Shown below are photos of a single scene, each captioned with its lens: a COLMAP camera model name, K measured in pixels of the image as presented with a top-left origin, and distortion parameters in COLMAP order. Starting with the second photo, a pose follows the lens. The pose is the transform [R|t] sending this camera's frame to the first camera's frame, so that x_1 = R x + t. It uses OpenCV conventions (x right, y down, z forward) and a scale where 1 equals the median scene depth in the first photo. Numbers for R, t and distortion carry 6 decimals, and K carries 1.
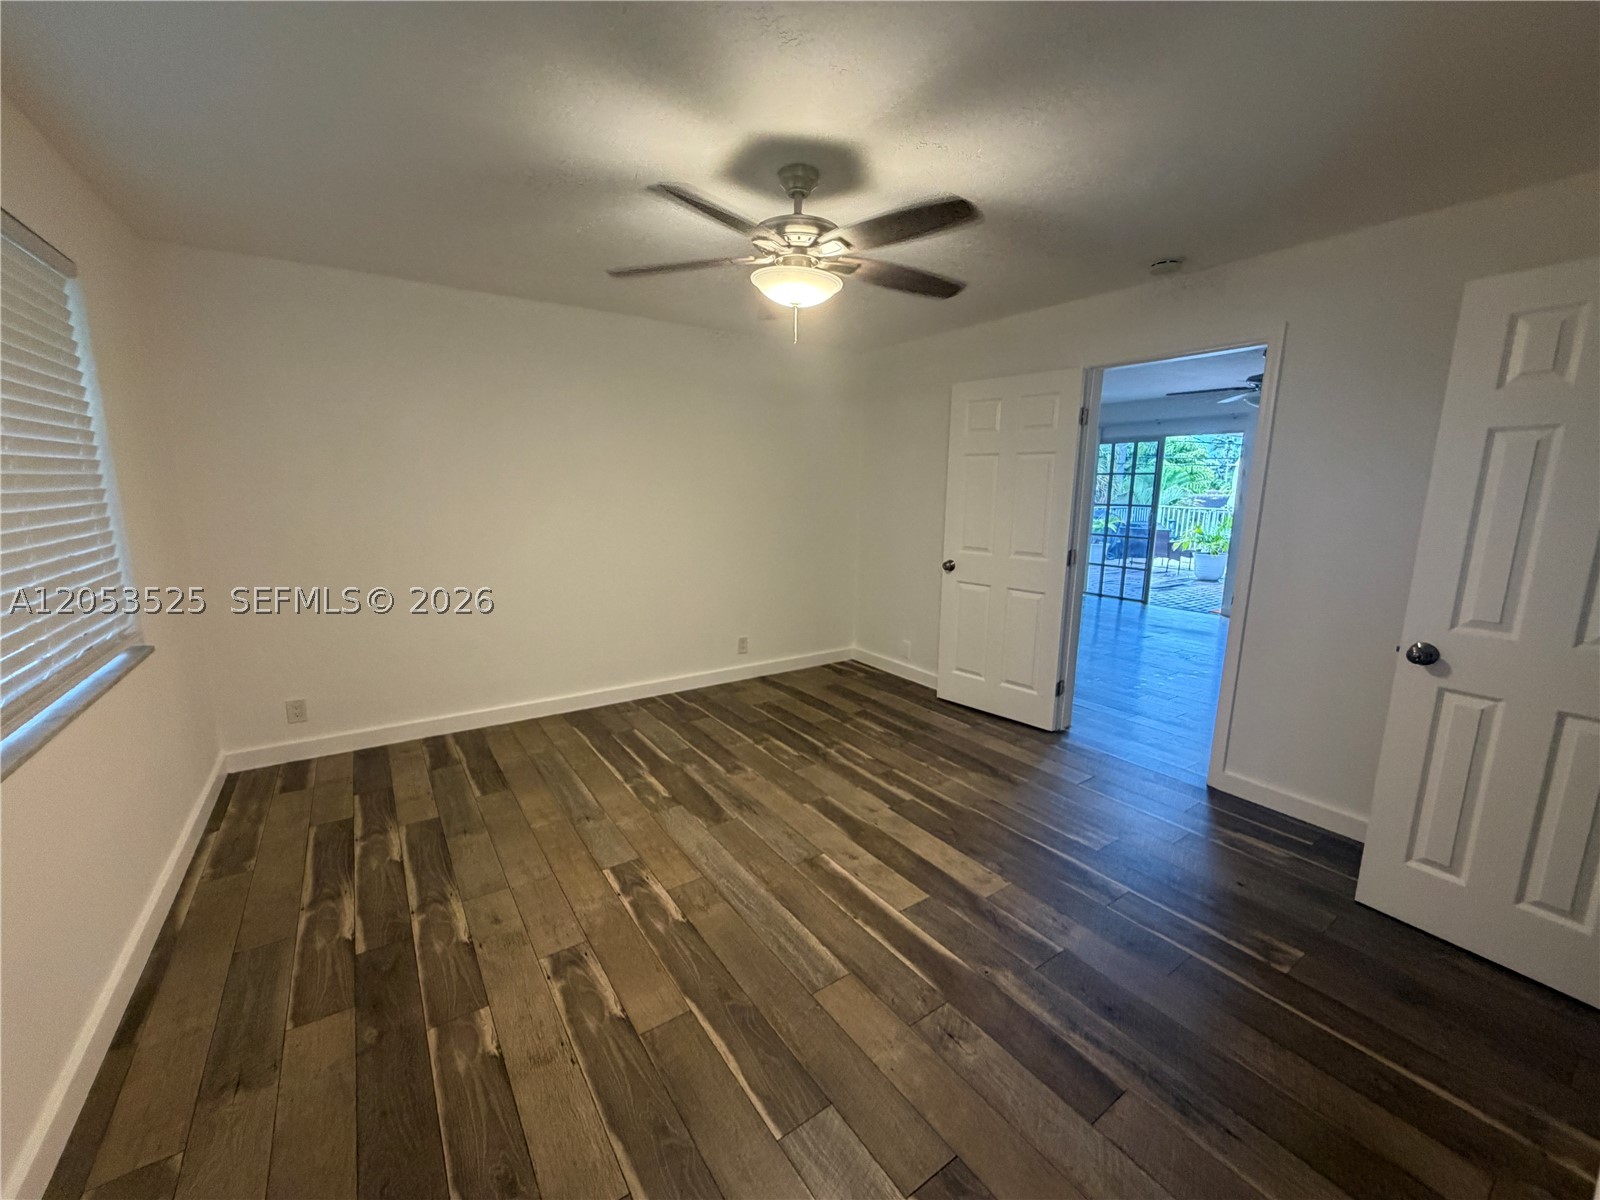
lens RADIAL K [[644.8, 0, 796.7], [0, 644.8, 602.7], [0, 0, 1]] dist [0.000156, 0.000026]
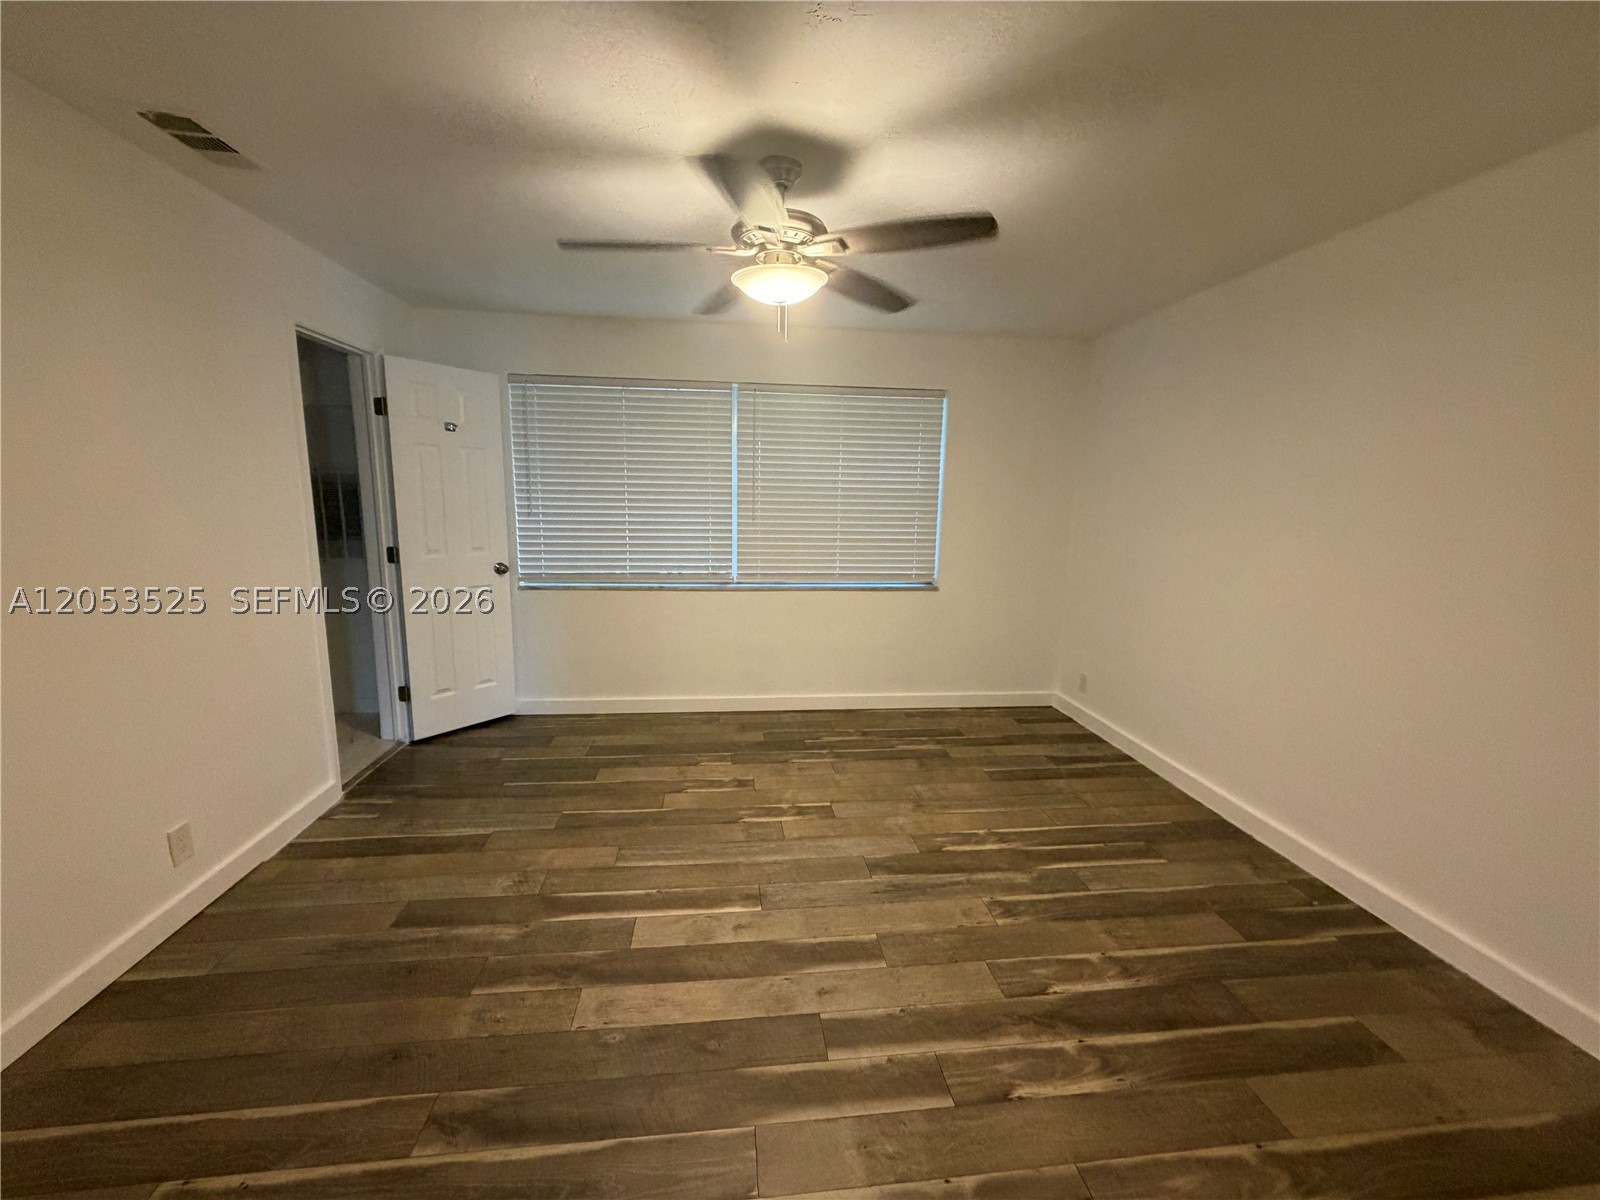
lens RADIAL K [[636.4, 0, 796.2], [0, 636.4, 599.4], [0, 0, 1]] dist [-0.000240, 0.000448]
pose [[-0.469584, 0.122798, -0.874306, 0.691964], [-0.181354, 0.955748, 0.231640, -0.216603], [0.864061, 0.267333, -0.426534, 1.230990]]
